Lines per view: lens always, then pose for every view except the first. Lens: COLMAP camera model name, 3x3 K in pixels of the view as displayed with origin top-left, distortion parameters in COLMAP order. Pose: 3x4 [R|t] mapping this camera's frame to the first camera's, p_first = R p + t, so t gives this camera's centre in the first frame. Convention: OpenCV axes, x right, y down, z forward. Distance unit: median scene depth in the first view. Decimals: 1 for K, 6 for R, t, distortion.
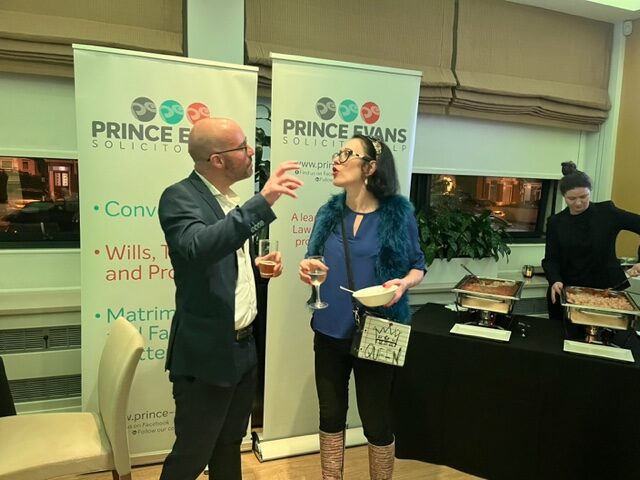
lens RADIAL K [[483.6, 0, 320.4], [0, 483.6, 240.4], [0, 0, 1]] dist [0.029631, -0.003336]
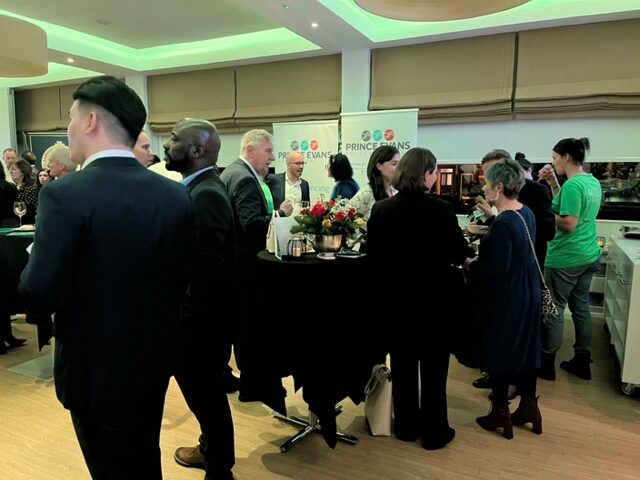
lens RADIAL K [[483.6, 0, 320.0], [0, 483.6, 239.9], [0, 0, 1]] dist [0.029631, -0.003336]
pose [[0.687500, 0.062459, -0.723493, 1.302276], [-0.062449, 0.997689, 0.026789, 0.107956], [0.723494, 0.026764, 0.689811, -0.475736]]
